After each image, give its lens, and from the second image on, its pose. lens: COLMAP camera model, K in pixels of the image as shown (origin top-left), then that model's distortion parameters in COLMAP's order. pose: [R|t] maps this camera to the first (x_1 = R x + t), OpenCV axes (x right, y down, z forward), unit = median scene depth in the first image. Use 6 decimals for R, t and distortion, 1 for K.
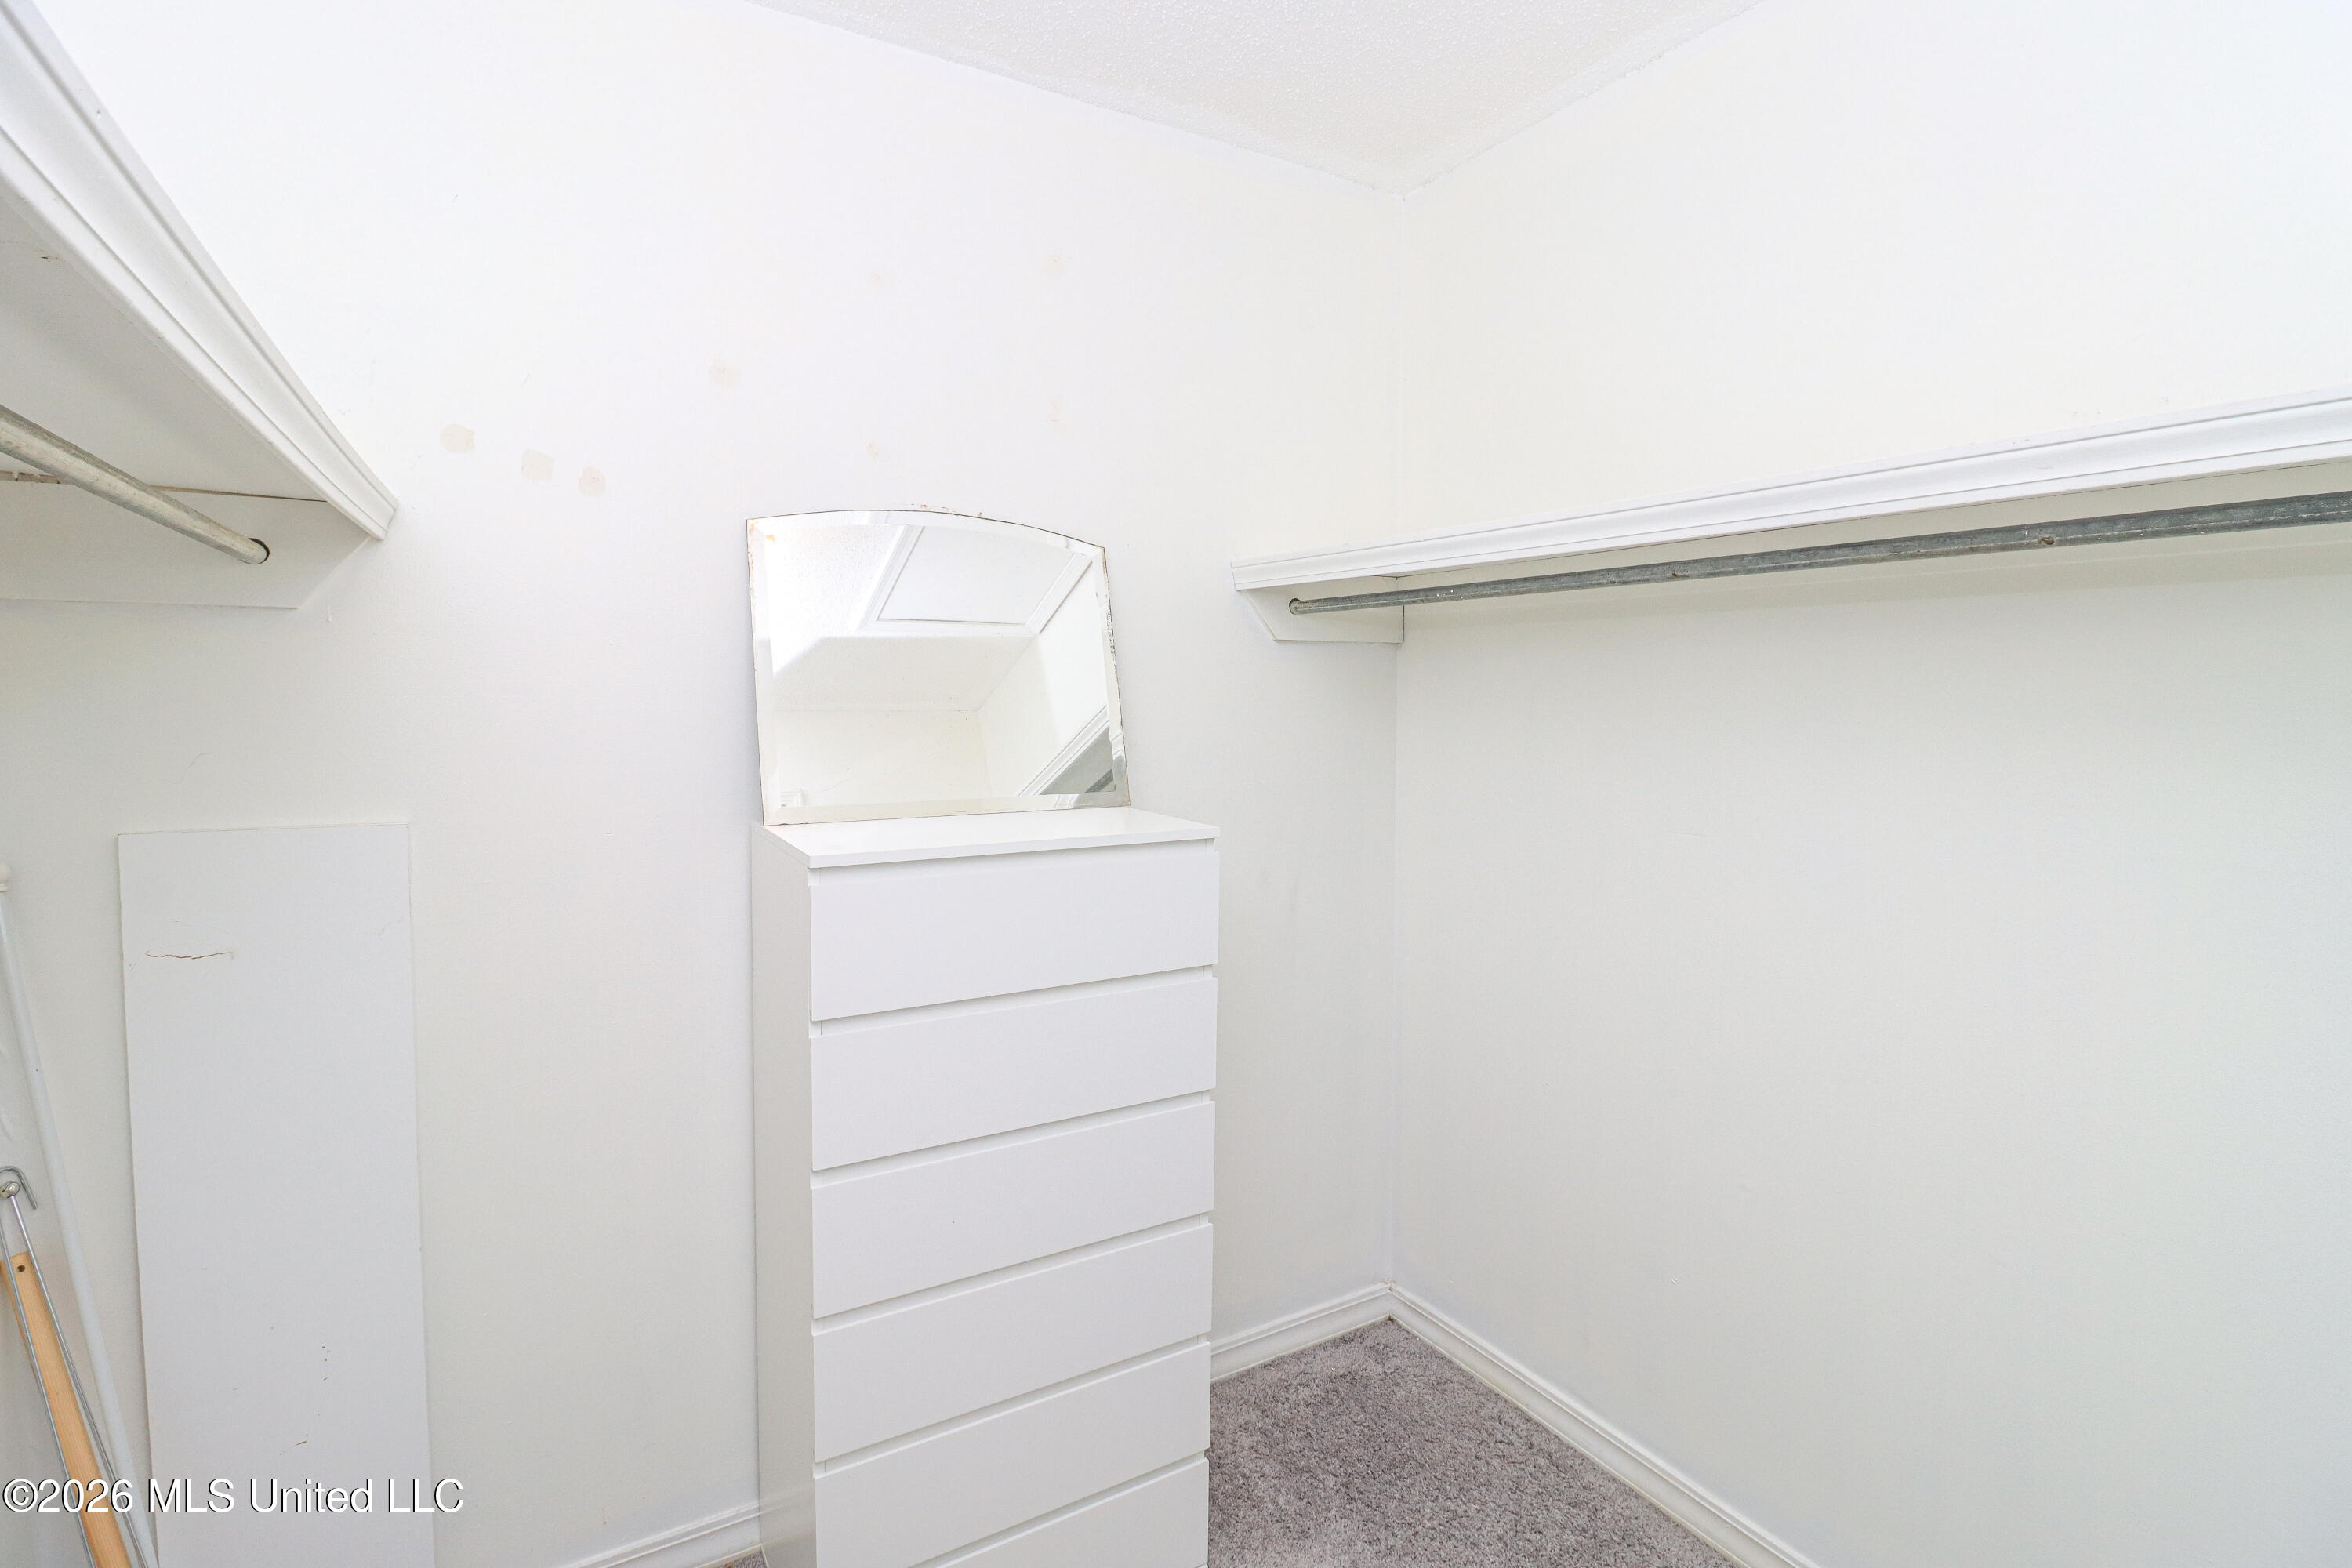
lens RADIAL K [[1108.9, 0, 1186.3], [0, 1108.9, 753.7], [0, 0, 1]] dist [0.001327, -0.013854]
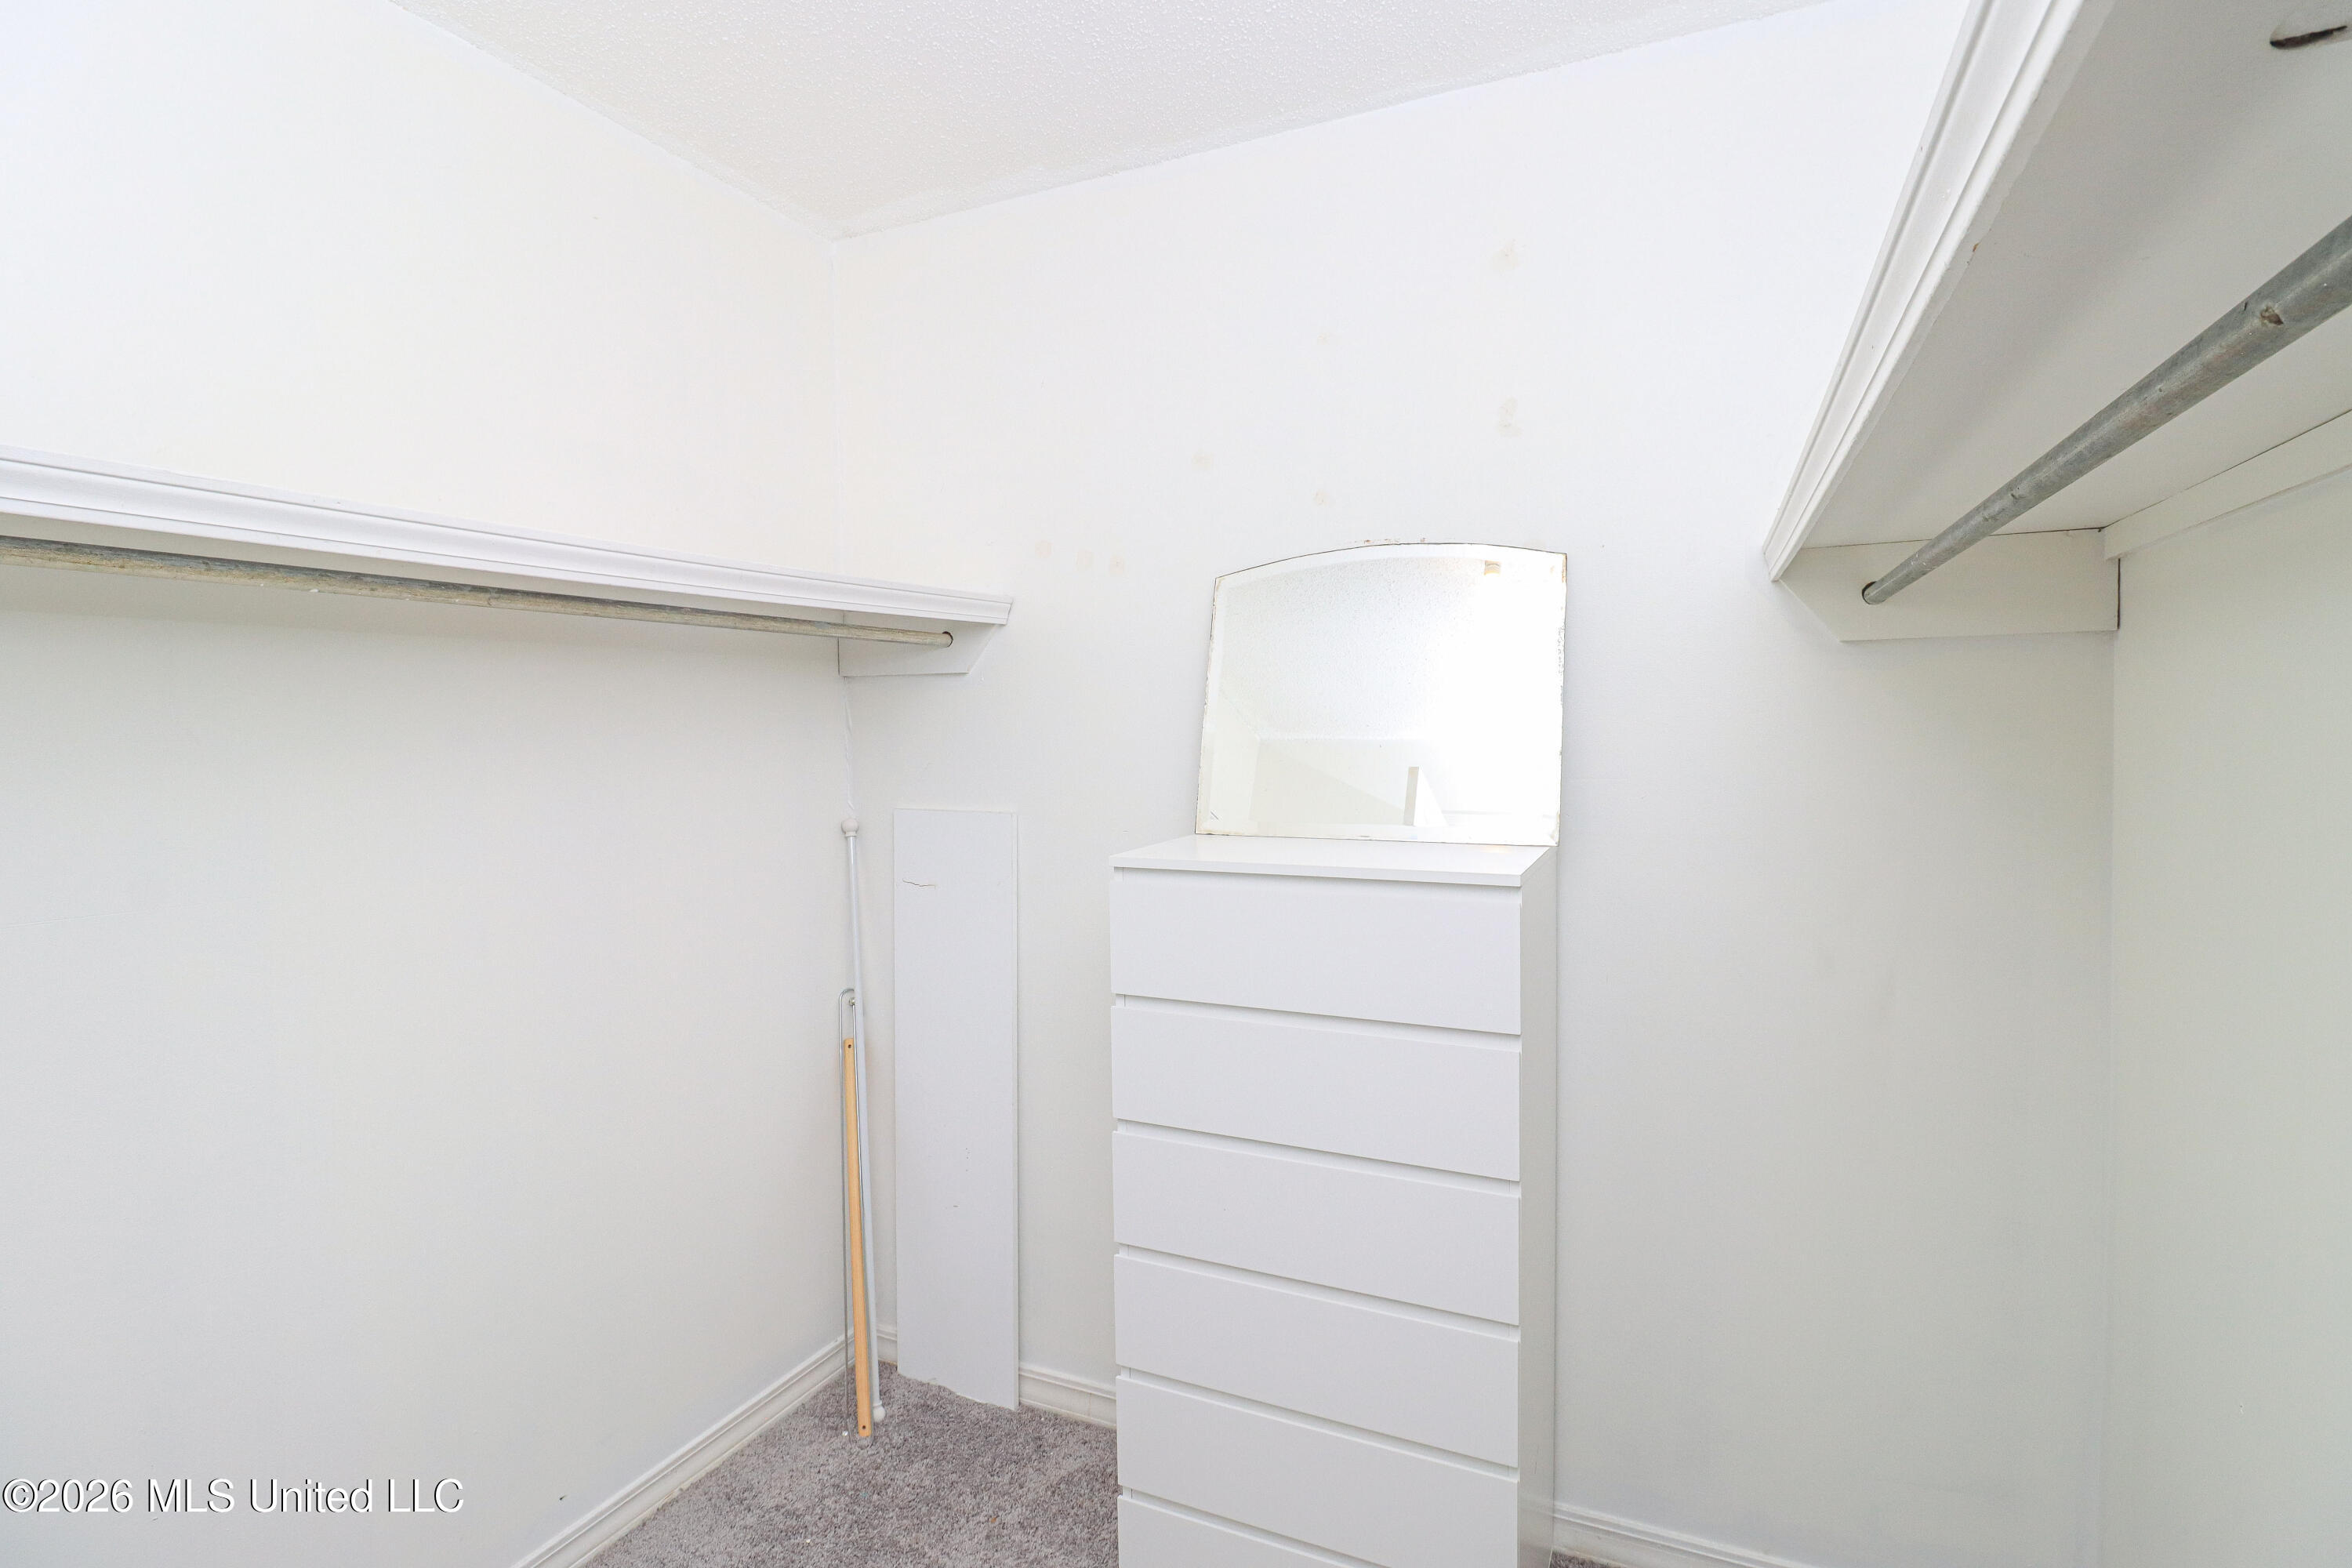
lens RADIAL K [[1108.9, 0, 1186.3], [0, 1108.9, 753.7], [0, 0, 1]] dist [0.001327, -0.013854]
pose [[0.568788, 0.011805, -0.822399, 0.613613], [-0.033192, 0.999412, -0.008610, -0.010338], [0.821814, 0.032194, 0.568845, 0.318004]]
